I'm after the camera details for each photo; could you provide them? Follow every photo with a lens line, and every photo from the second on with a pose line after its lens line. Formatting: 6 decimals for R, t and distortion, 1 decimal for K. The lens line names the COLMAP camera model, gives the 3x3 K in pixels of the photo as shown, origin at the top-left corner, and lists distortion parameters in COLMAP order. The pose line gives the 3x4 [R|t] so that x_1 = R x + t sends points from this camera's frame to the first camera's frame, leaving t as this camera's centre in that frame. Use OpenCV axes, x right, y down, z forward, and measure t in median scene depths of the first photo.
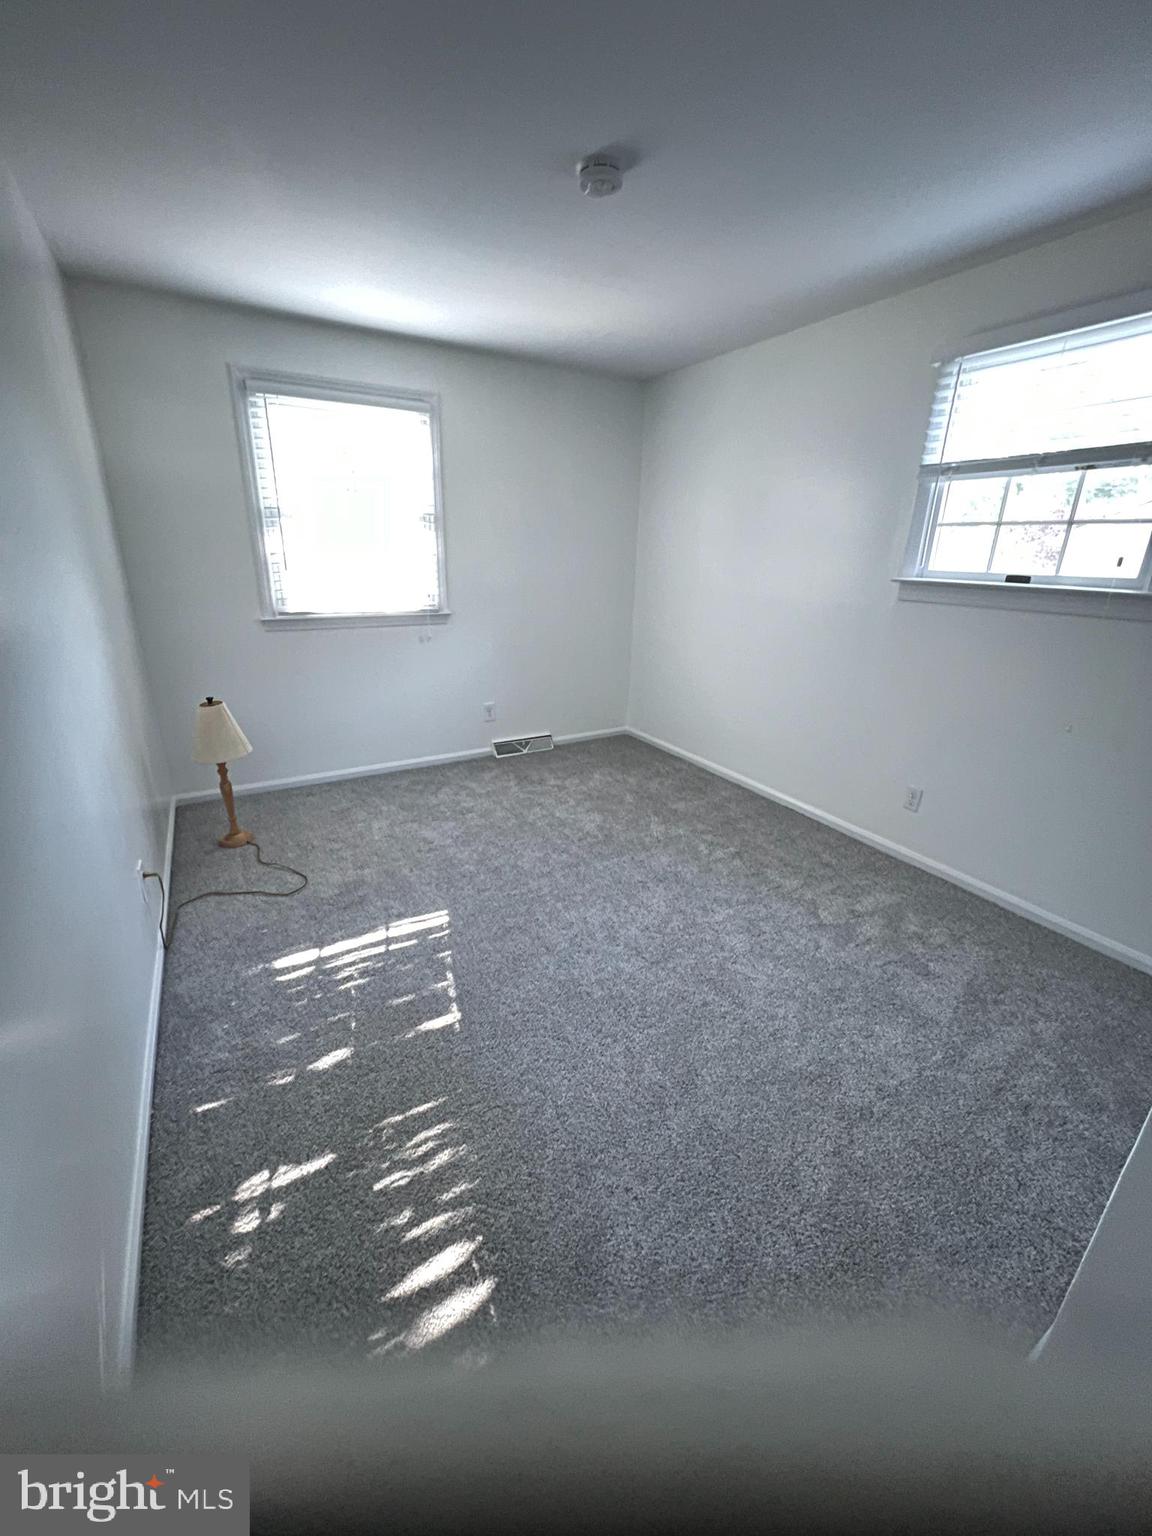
lens RADIAL K [[613.4, 0, 579.6], [0, 613.4, 766.1], [0, 0, 1]] dist [-0.000513, -0.000084]
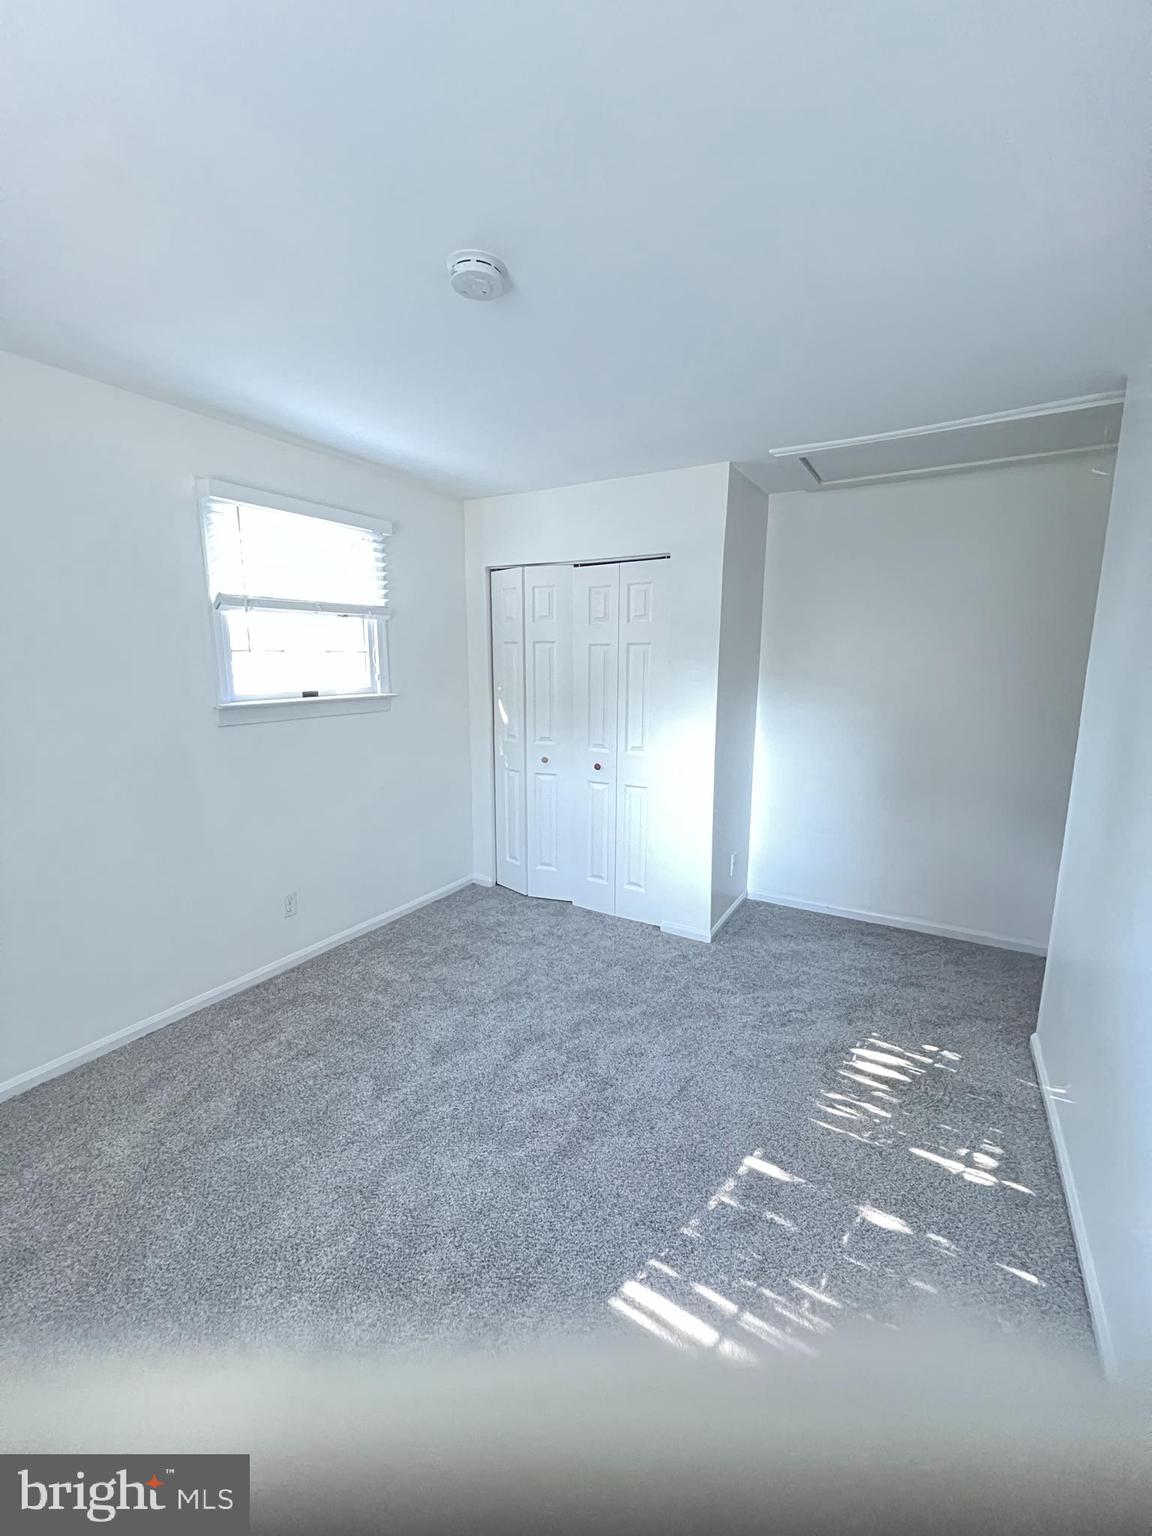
lens RADIAL K [[613.4, 0, 576.9], [0, 613.4, 763.5], [0, 0, 1]] dist [-0.000513, -0.000084]
pose [[-0.477646, -0.173189, 0.861313, -0.746724], [0.286653, 0.896003, 0.339130, -0.520318], [-0.830472, 0.408882, -0.378327, 1.256998]]
